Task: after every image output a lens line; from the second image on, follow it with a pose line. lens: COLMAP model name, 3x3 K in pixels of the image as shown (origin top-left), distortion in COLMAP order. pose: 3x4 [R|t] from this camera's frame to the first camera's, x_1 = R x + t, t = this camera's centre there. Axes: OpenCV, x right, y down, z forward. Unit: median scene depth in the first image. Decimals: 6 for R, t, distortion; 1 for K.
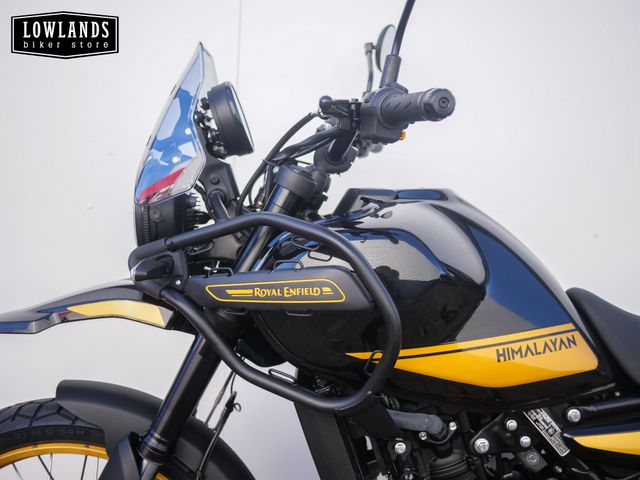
lens RADIAL K [[737.7, 0, 320.3], [0, 737.7, 242.2], [0, 0, 1]] dist [-0.016505, 0.000000]
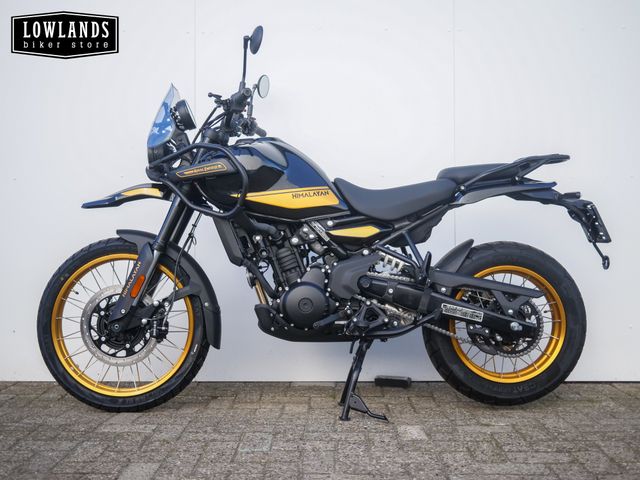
lens RADIAL K [[737.7, 0, 320.0], [0, 737.7, 237.2], [0, 0, 1]] dist [-0.016505, 0.000000]
pose [[0.998488, -0.054874, 0.003303, 0.296244], [0.054933, 0.993628, -0.098418, 0.510637], [0.002118, 0.098450, 0.995140, -1.405283]]
